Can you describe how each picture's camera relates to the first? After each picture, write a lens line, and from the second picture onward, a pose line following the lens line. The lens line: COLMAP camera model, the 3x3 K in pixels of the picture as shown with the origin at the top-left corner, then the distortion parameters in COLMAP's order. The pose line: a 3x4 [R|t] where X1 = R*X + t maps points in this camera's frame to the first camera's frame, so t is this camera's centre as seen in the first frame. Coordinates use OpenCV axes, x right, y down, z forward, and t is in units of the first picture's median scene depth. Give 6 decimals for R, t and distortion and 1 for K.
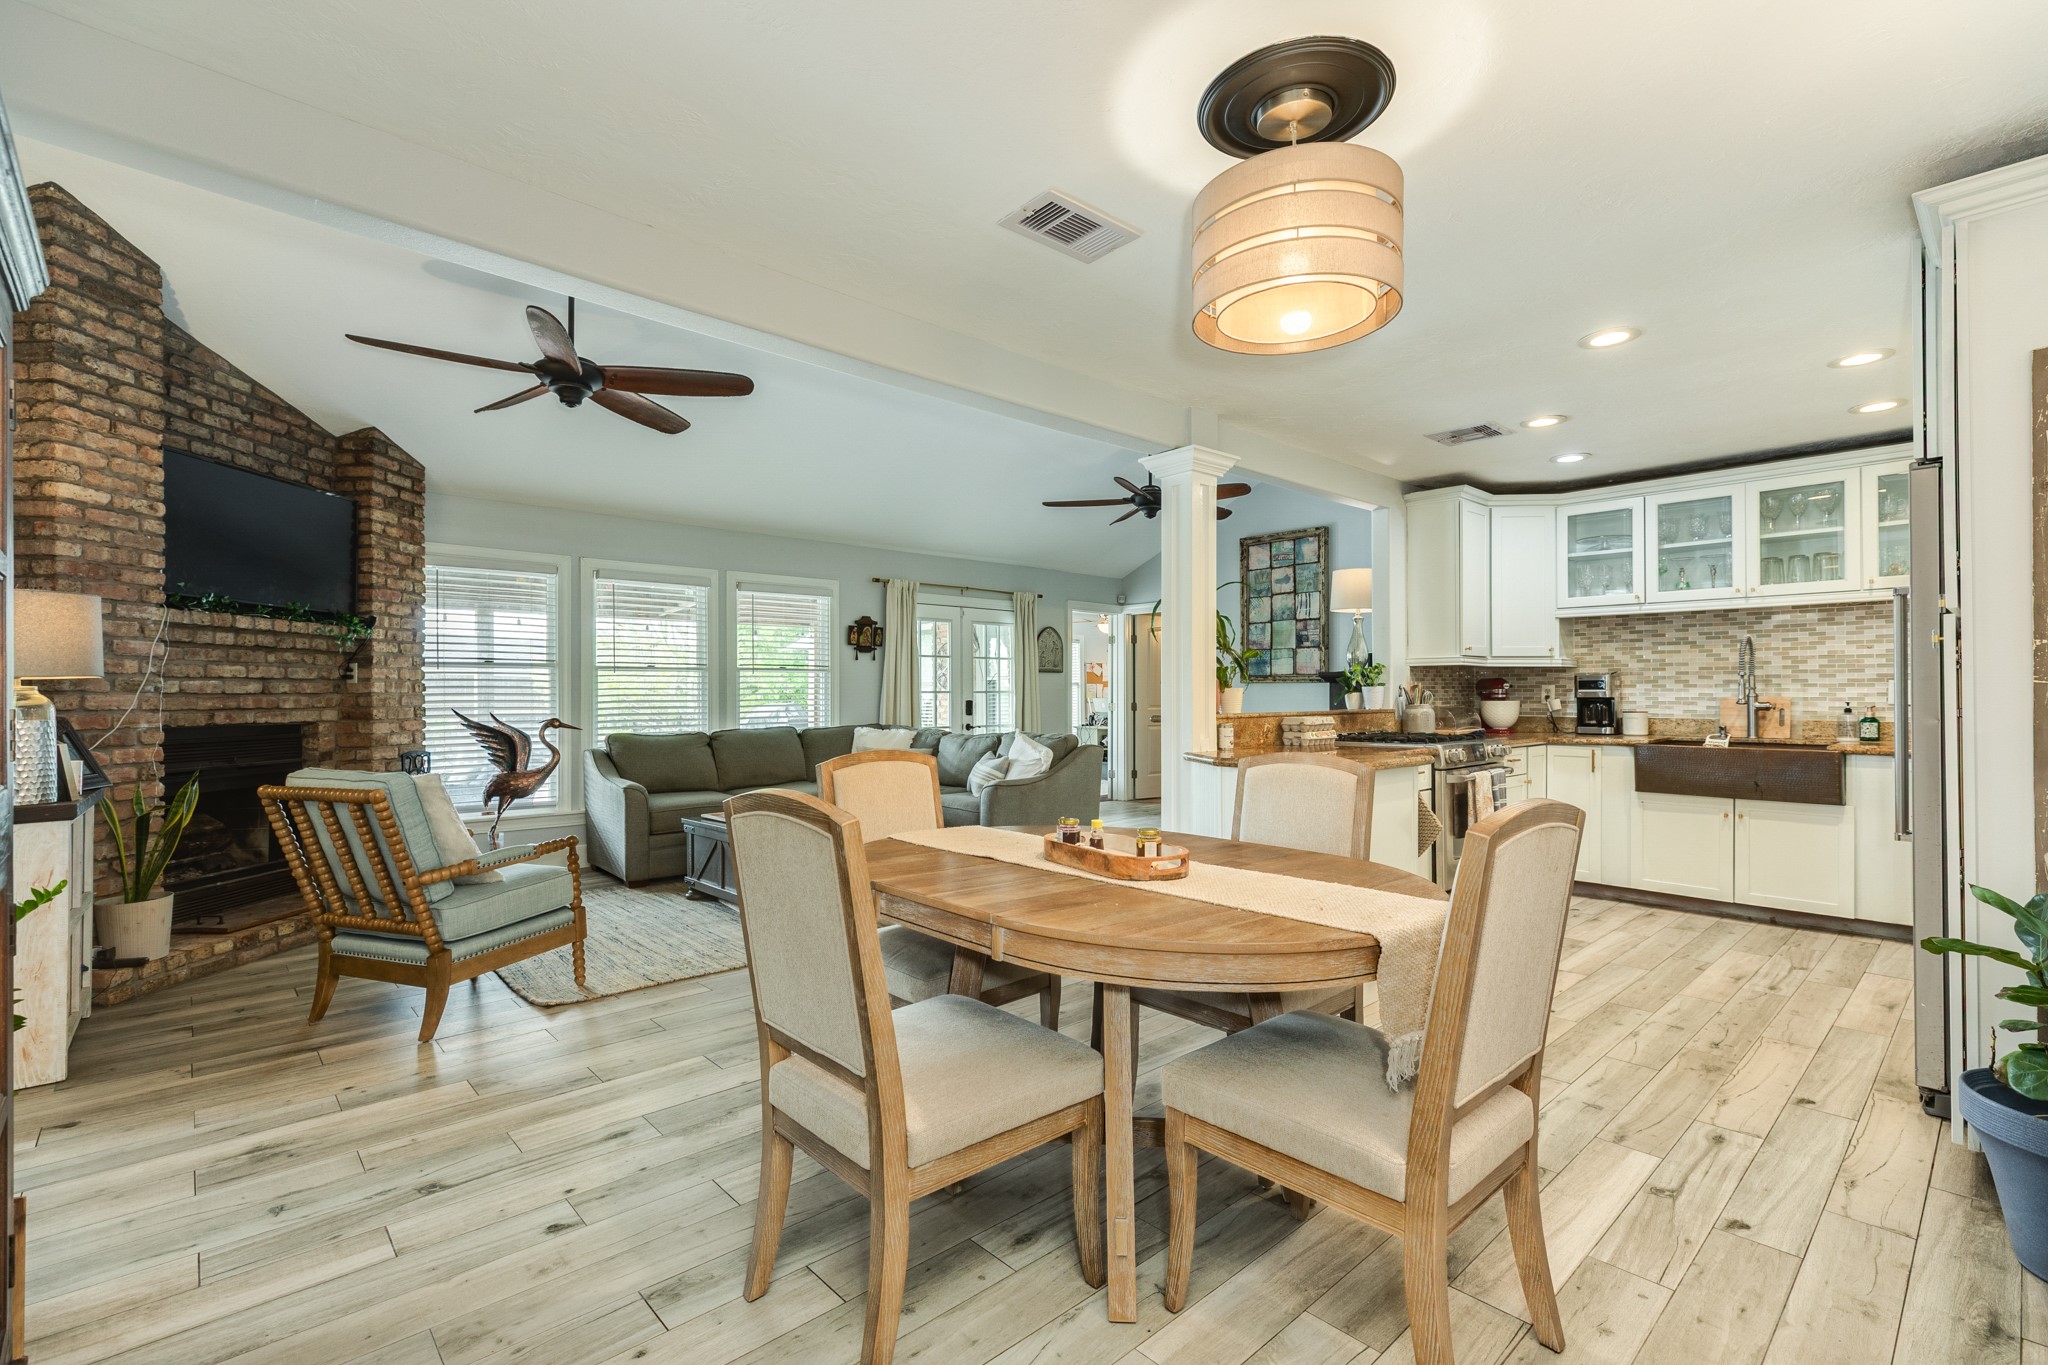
lens RADIAL K [[912.9, 0, 1018.5], [0, 912.9, 688.5], [0, 0, 1]] dist [0.004894, -0.000152]
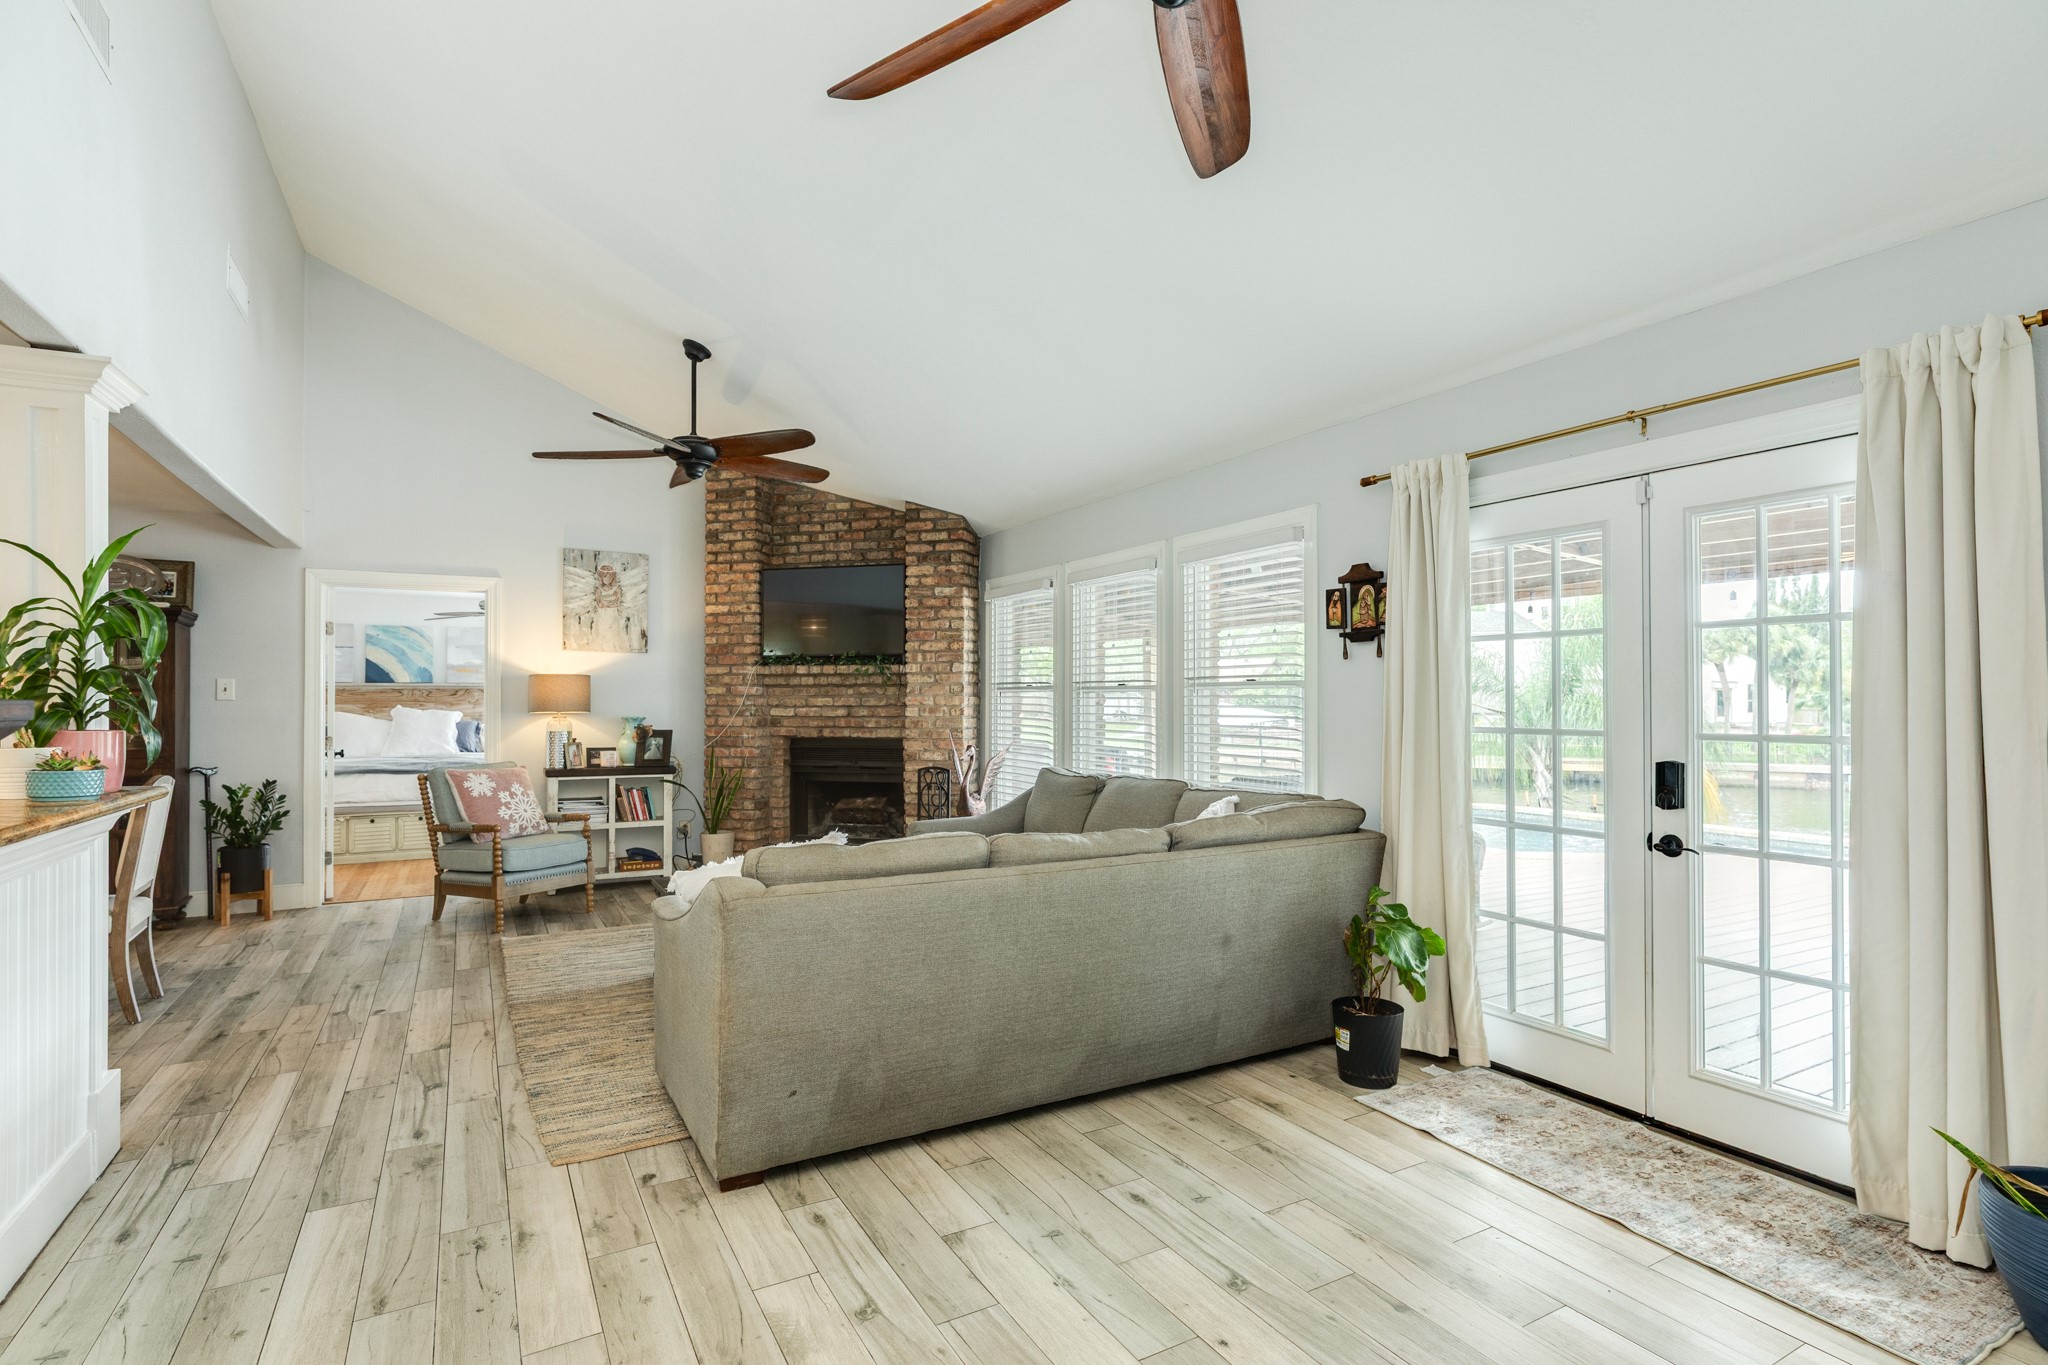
lens RADIAL K [[992.1, 0, 1023.7], [0, 992.1, 691.3], [0, 0, 1]] dist [-0.003106, 0.001009]
pose [[-0.224502, -0.003224, -0.974468, 0.558092], [0.010339, 0.999930, -0.005690, -0.019894], [0.974419, -0.011352, -0.224453, 1.446447]]
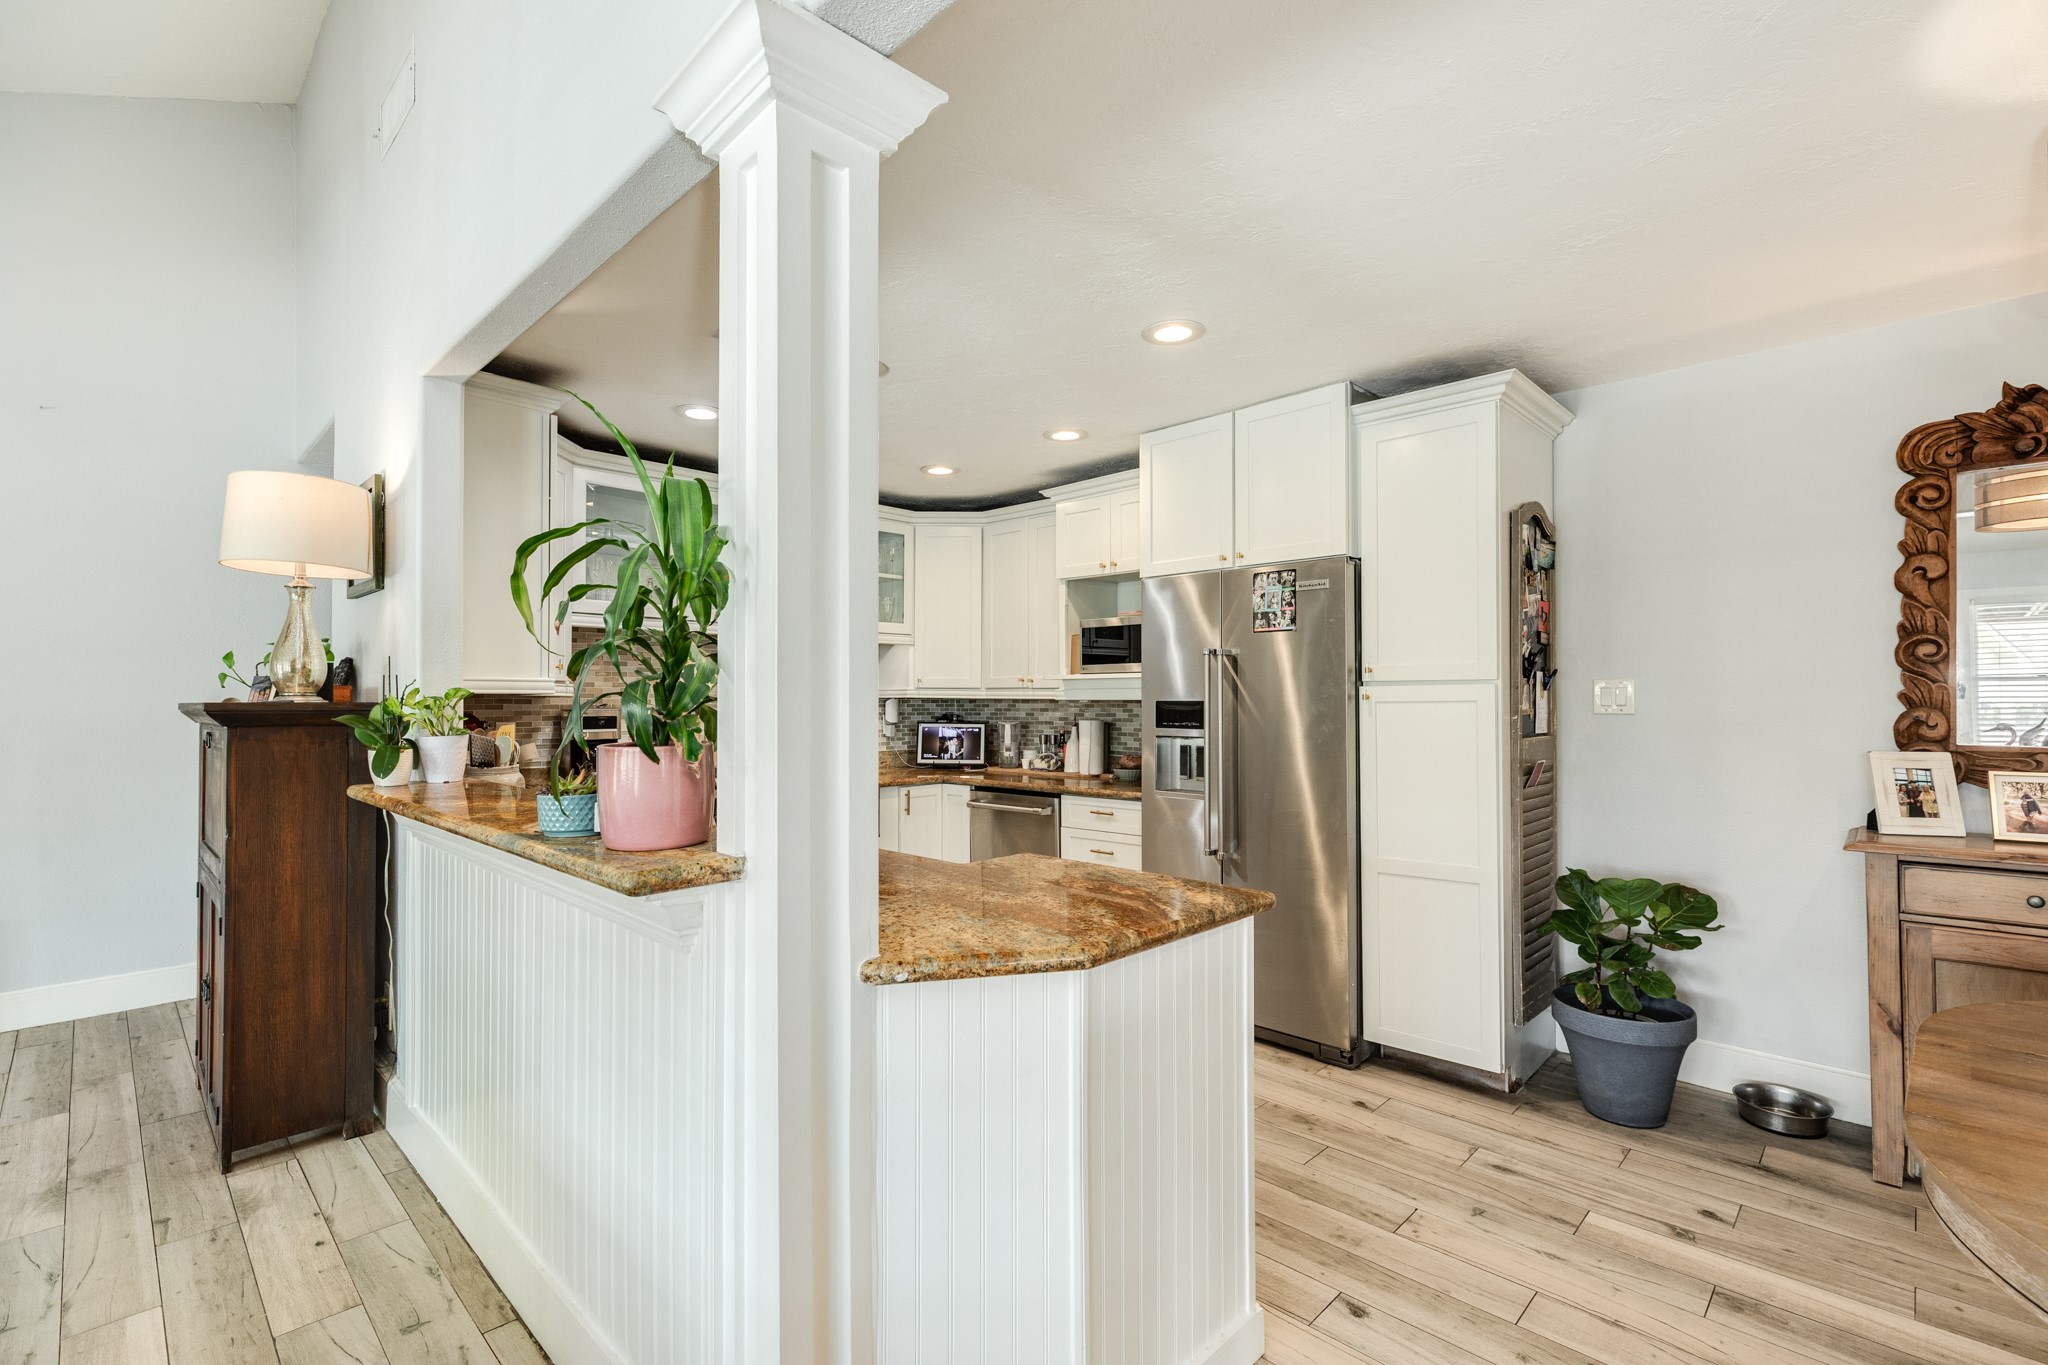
lens RADIAL K [[912.9, 0, 1023.0], [0, 912.9, 686.9], [0, 0, 1]] dist [0.004894, -0.000152]
pose [[-0.057532, 0.018732, 0.998168, -0.127367], [-0.002144, 0.999819, -0.018887, -0.020402], [-0.998341, -0.003227, -0.057481, 0.761000]]
